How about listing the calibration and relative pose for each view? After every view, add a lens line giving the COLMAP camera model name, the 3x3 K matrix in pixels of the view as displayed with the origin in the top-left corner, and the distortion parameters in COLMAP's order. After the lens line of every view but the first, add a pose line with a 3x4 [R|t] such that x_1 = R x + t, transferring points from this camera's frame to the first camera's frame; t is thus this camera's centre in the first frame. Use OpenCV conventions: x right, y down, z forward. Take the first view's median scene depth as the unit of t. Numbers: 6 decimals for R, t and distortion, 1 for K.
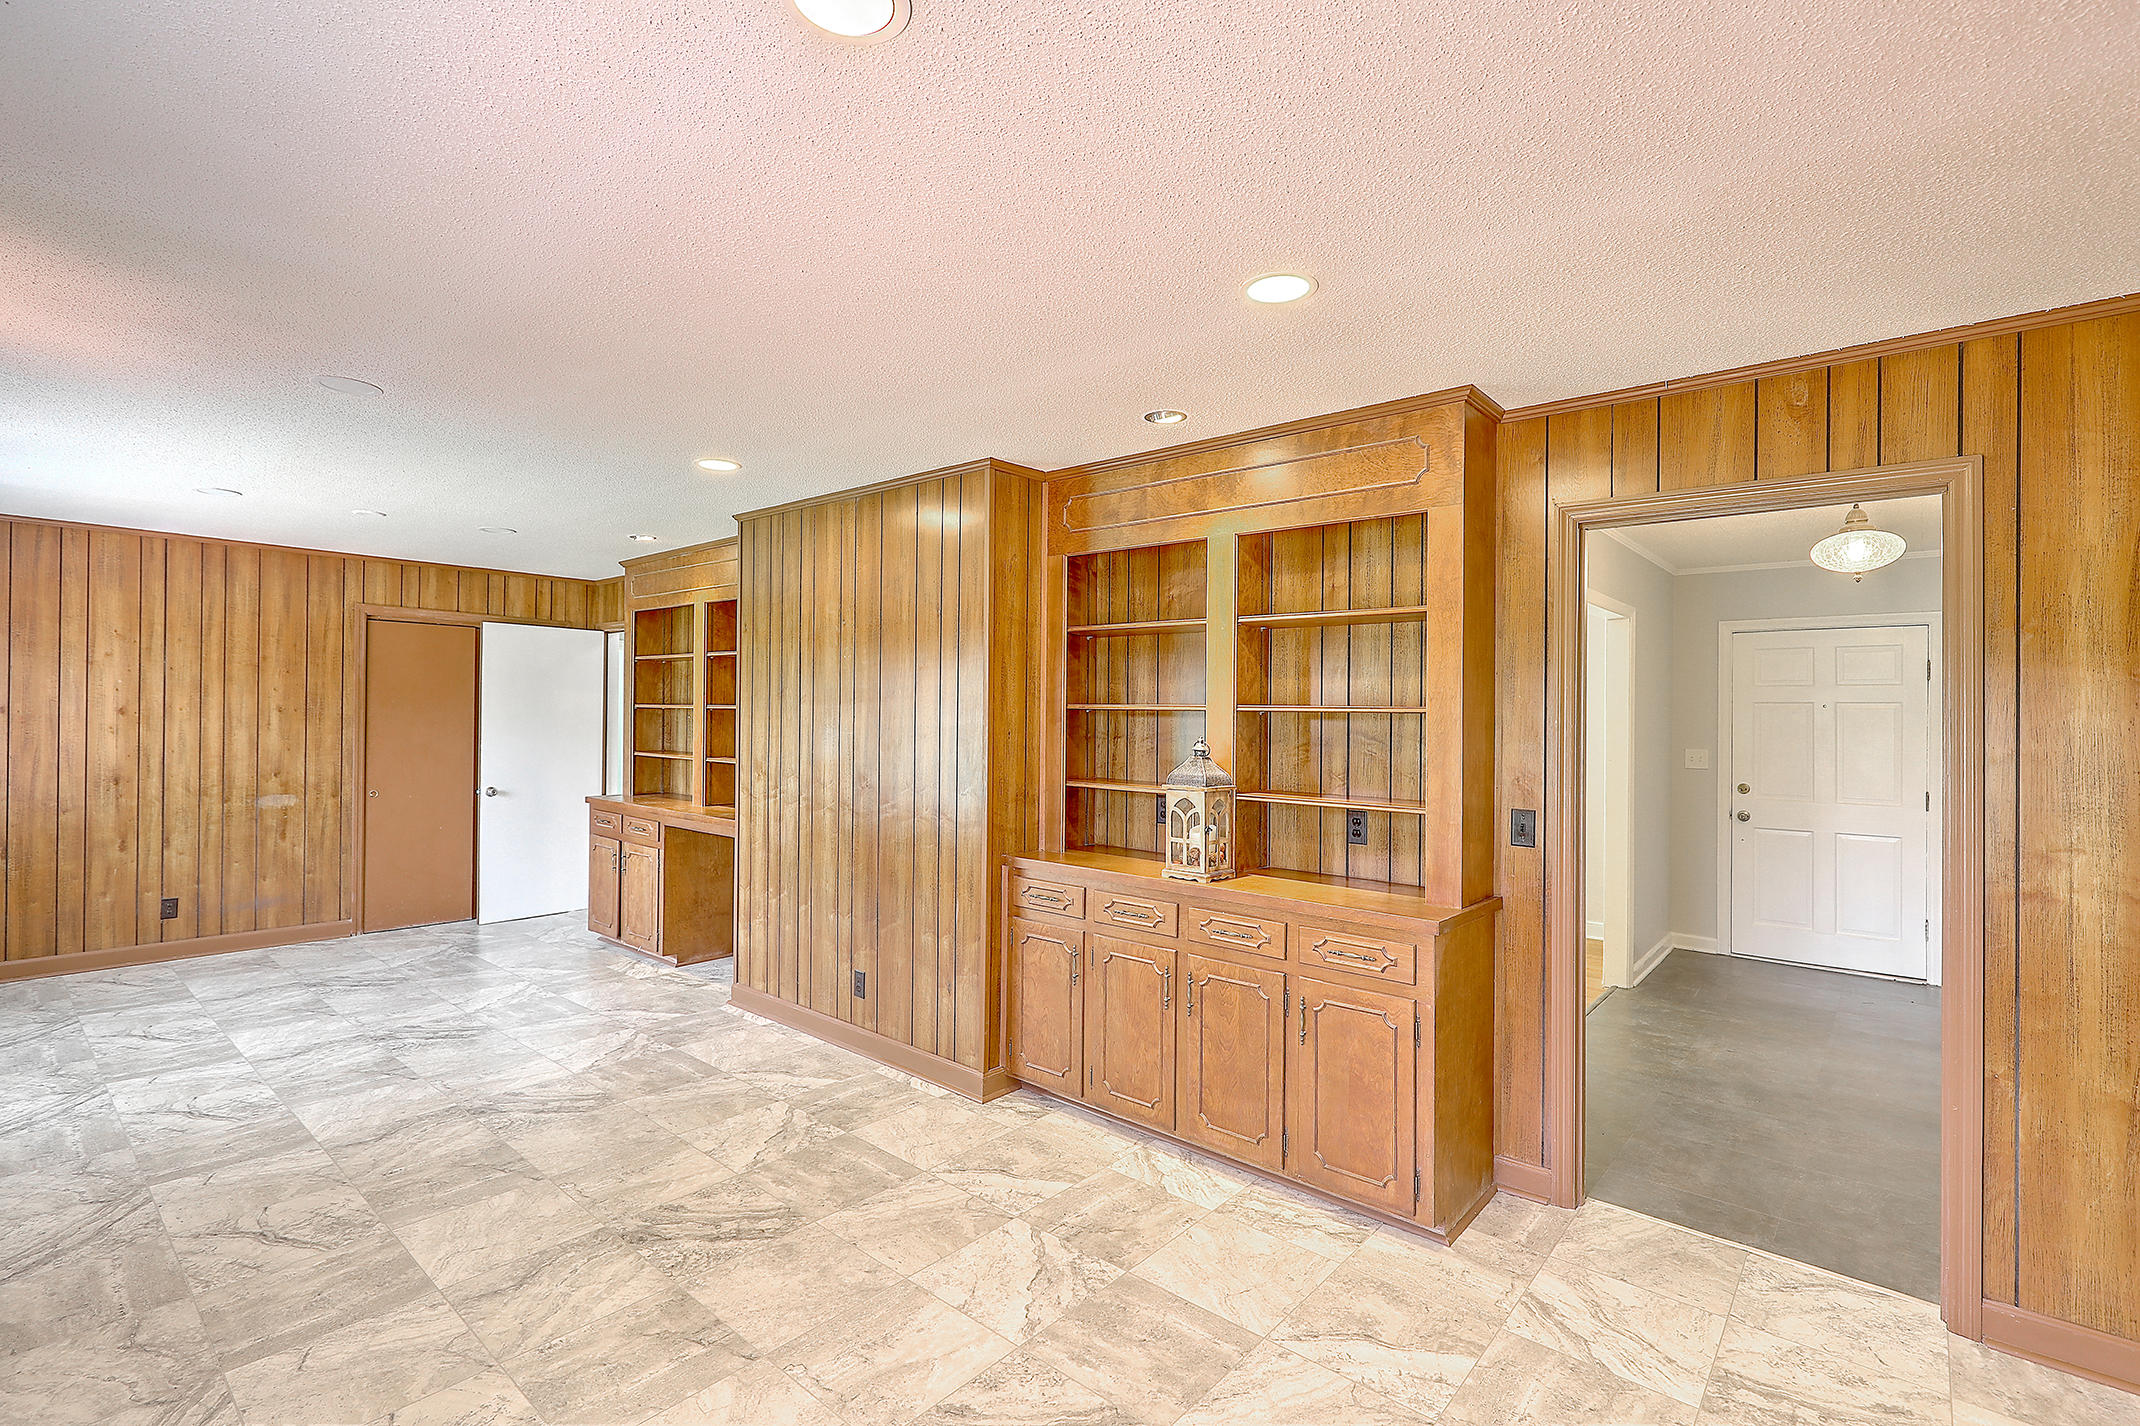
lens RADIAL K [[974.1, 0, 1099.5], [0, 974.1, 712.4], [0, 0, 1]] dist [0.004913, -0.000208]
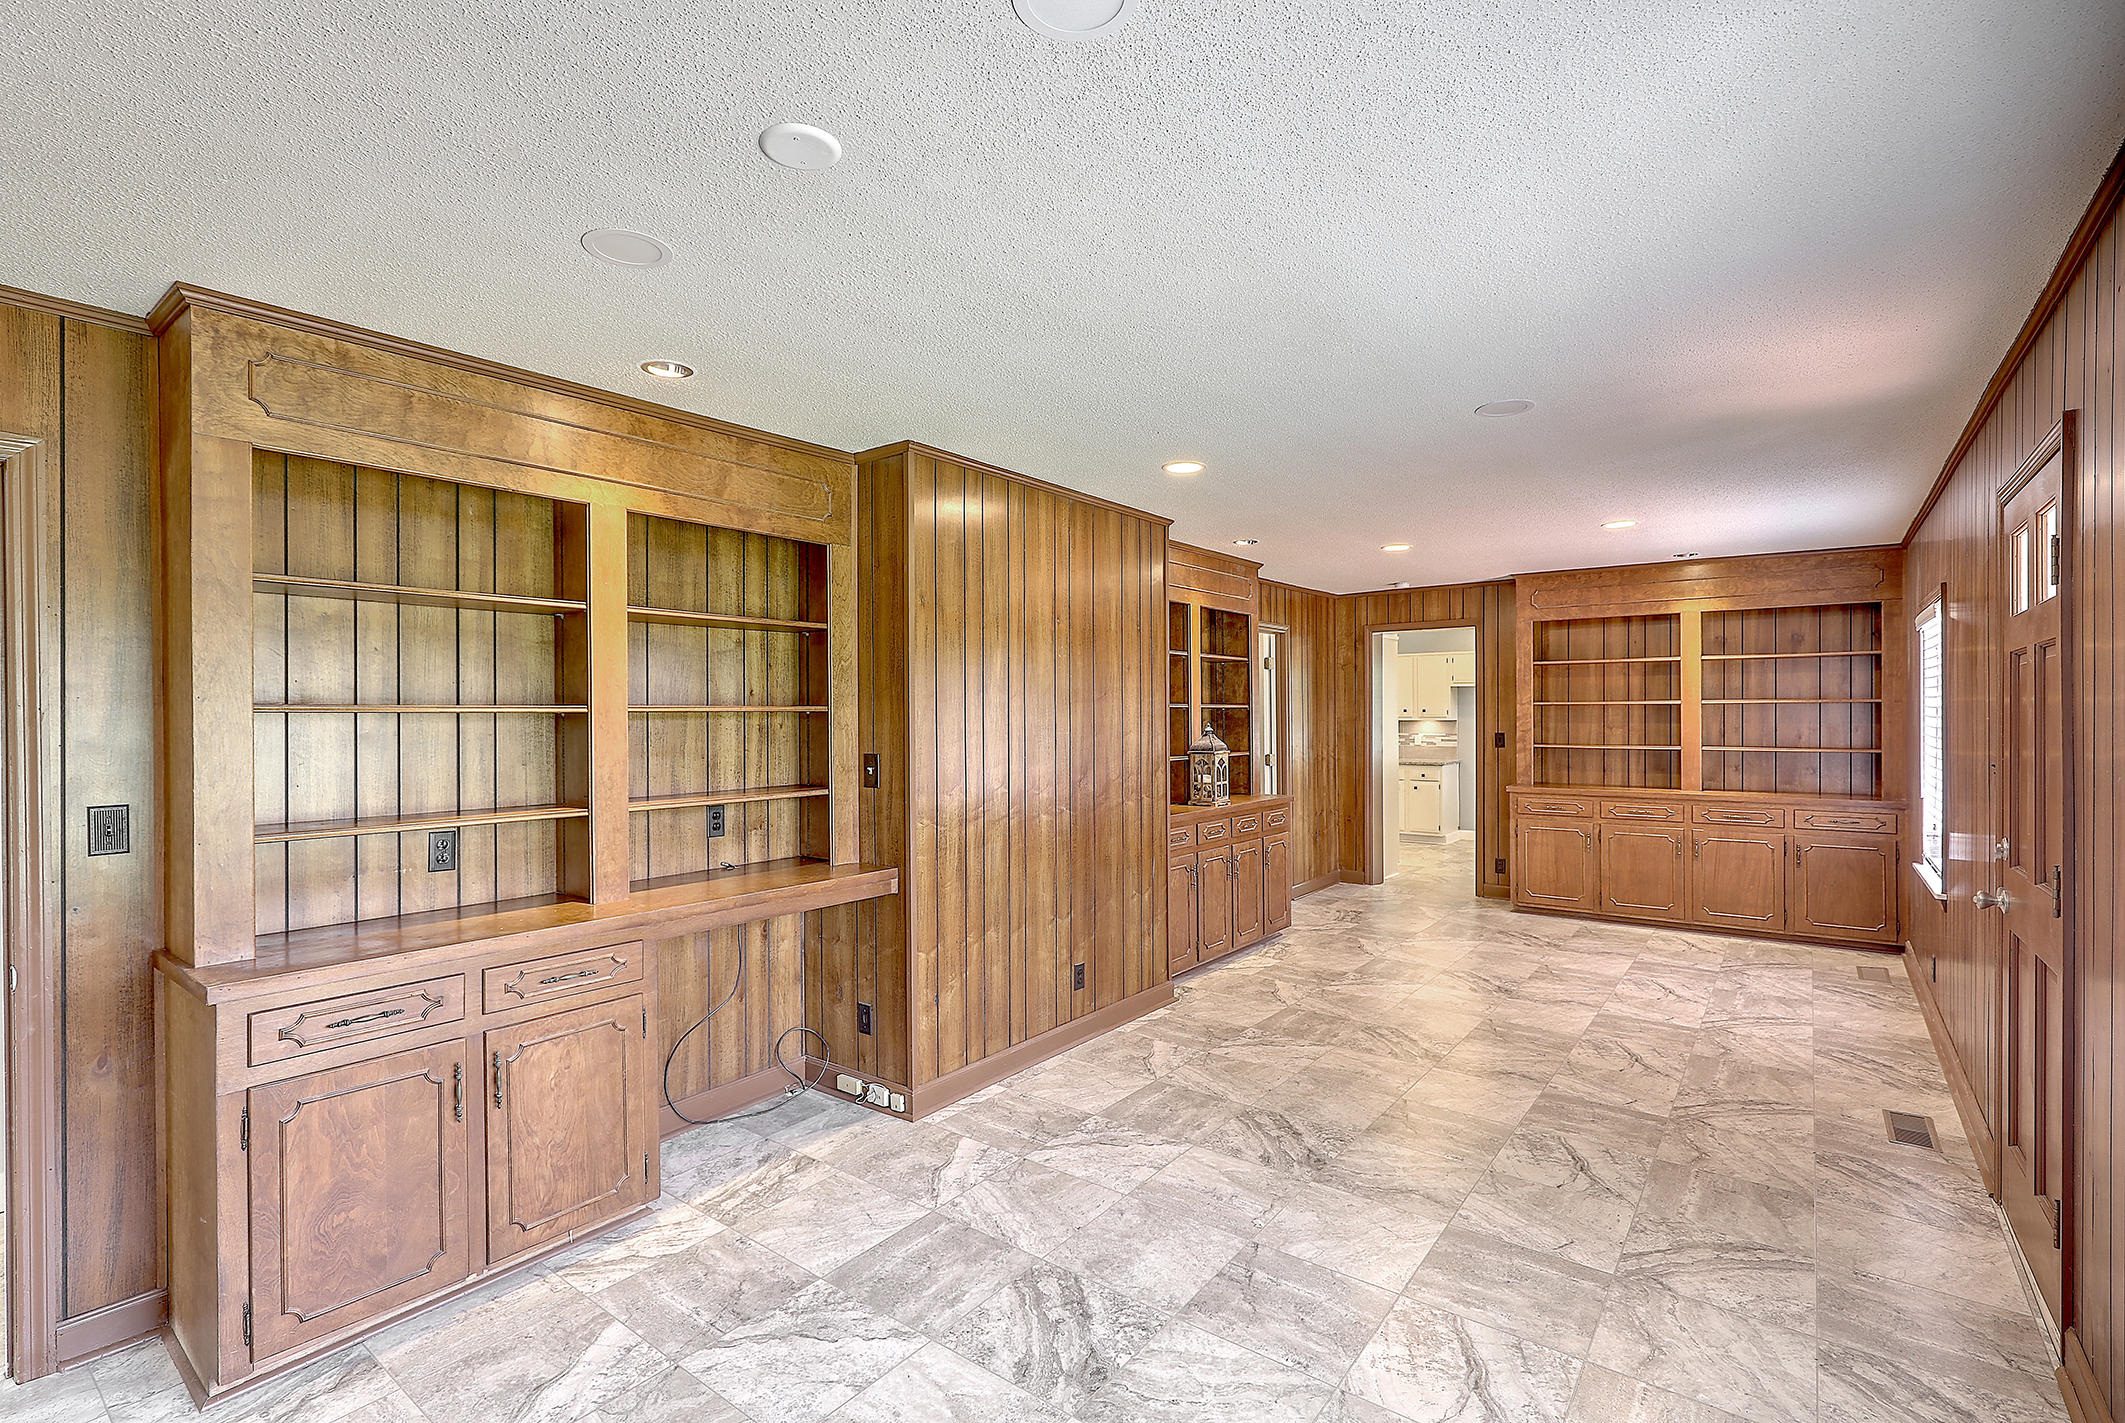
lens RADIAL K [[967.3, 0, 1041.4], [0, 967.3, 726.7], [0, 0, 1]] dist [0.004913, -0.000208]
pose [[-0.034039, -0.025458, 0.999096, -1.348927], [0.008688, 0.999630, 0.025768, -0.012567], [-0.999383, 0.009557, -0.033805, 1.149854]]
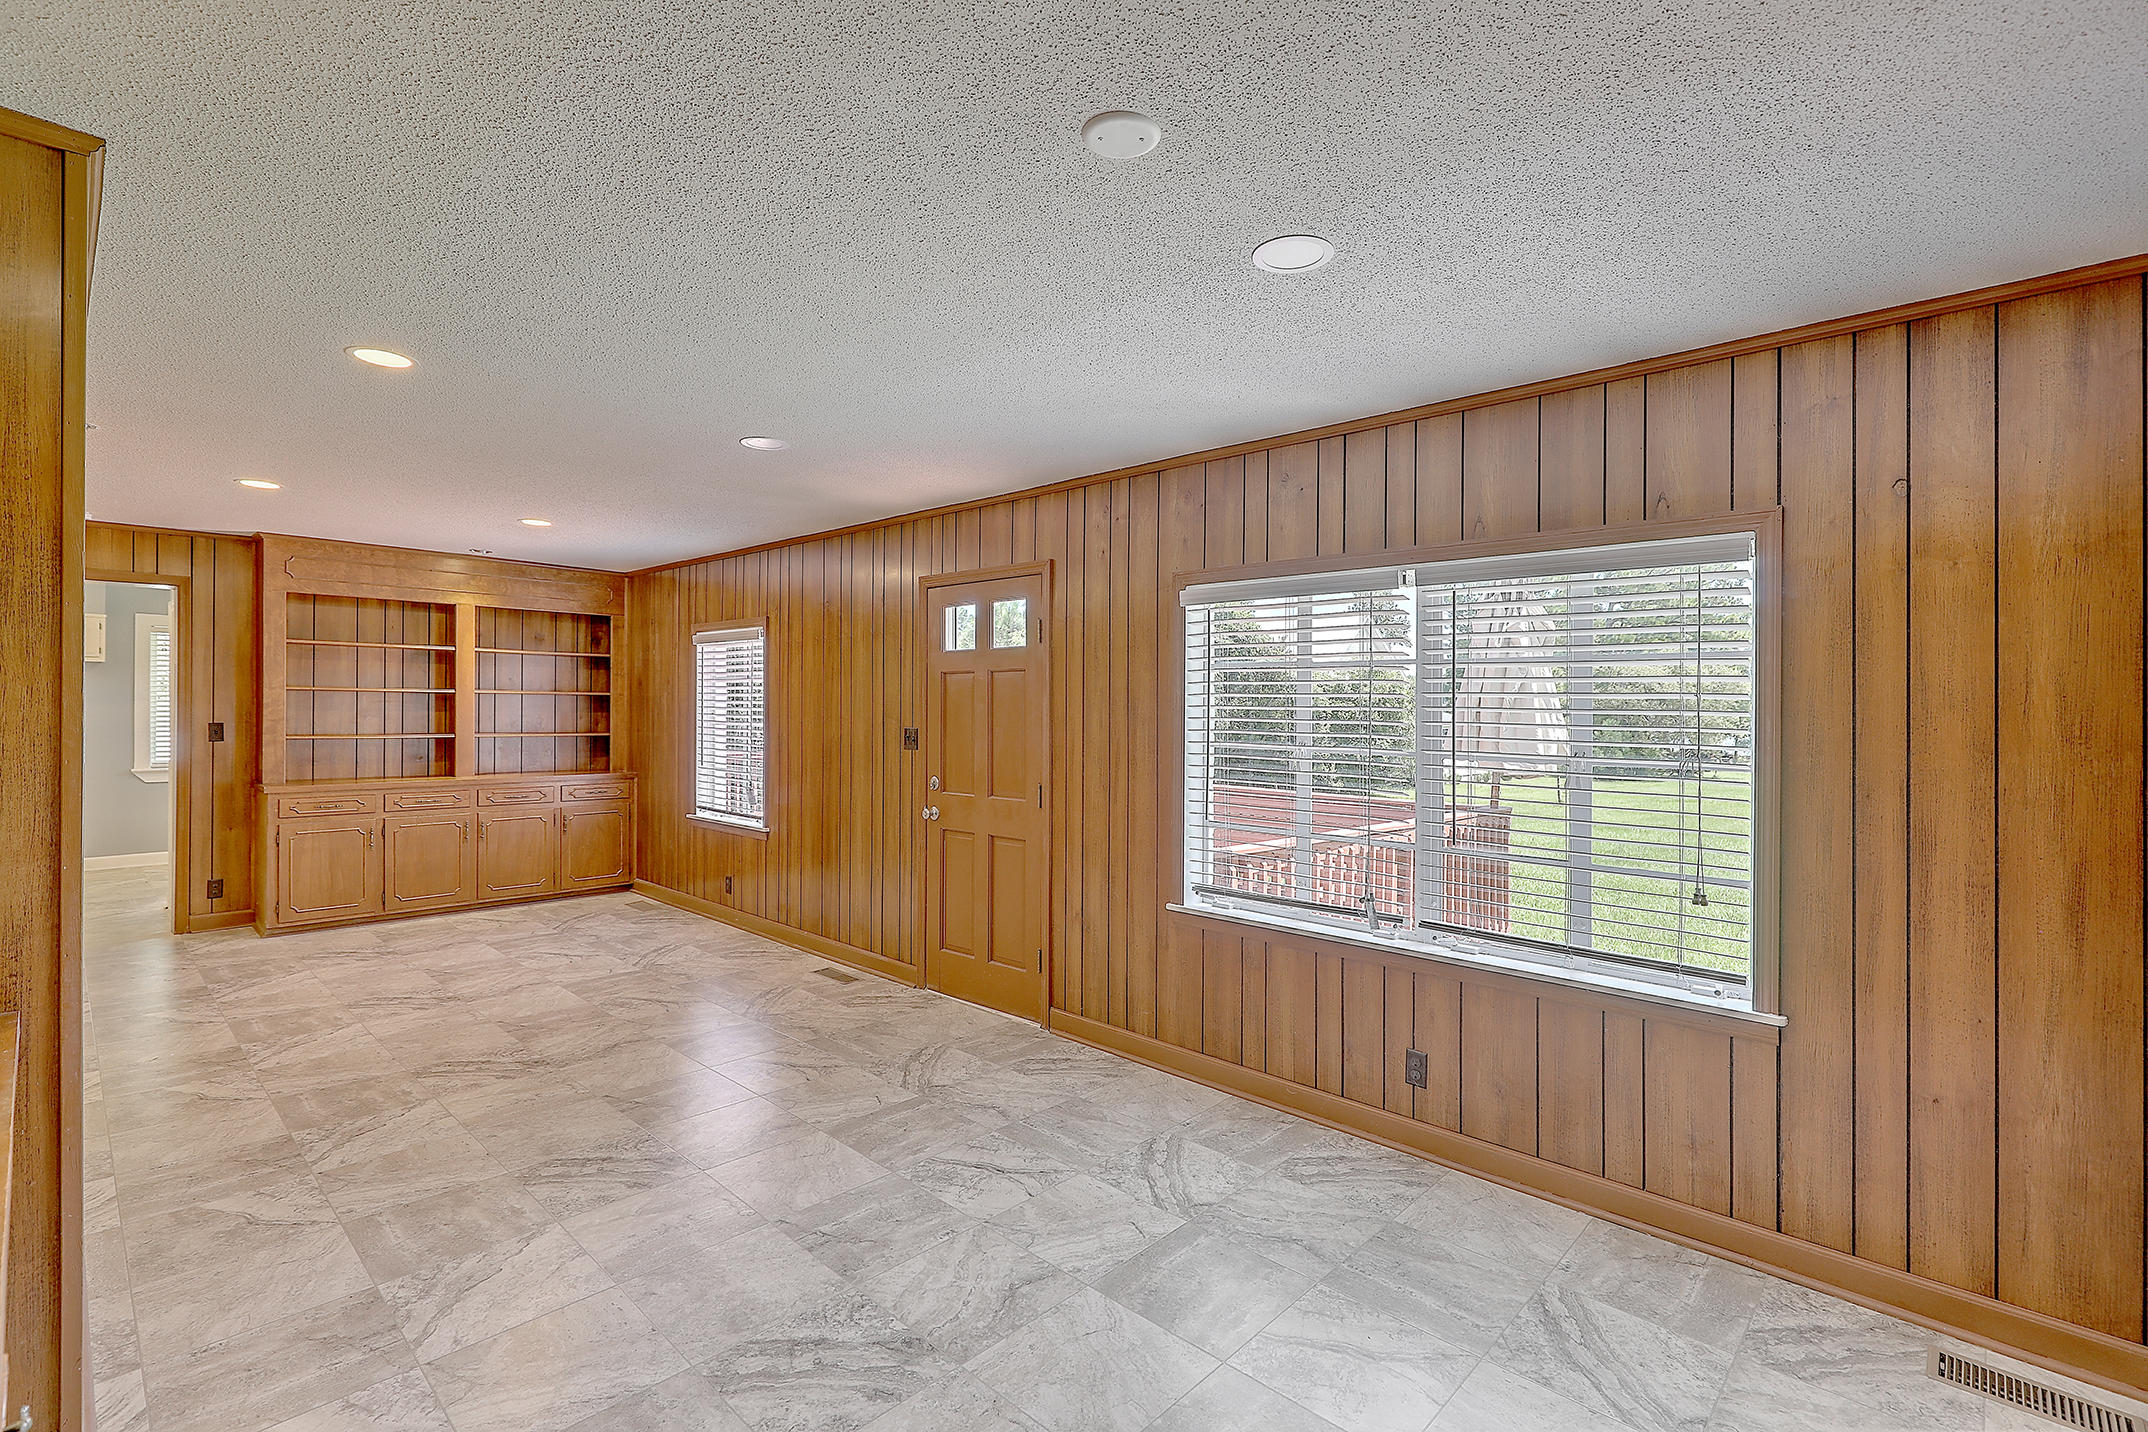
lens RADIAL K [[977.7, 0, 1097.8], [0, 977.7, 706.1], [0, 0, 1]] dist [0.004913, -0.000208]
pose [[-0.998553, -0.021827, 0.049140, -0.938553], [-0.021787, 0.999762, 0.001334, -0.002869], [-0.049157, 0.000261, -0.998791, 1.662881]]
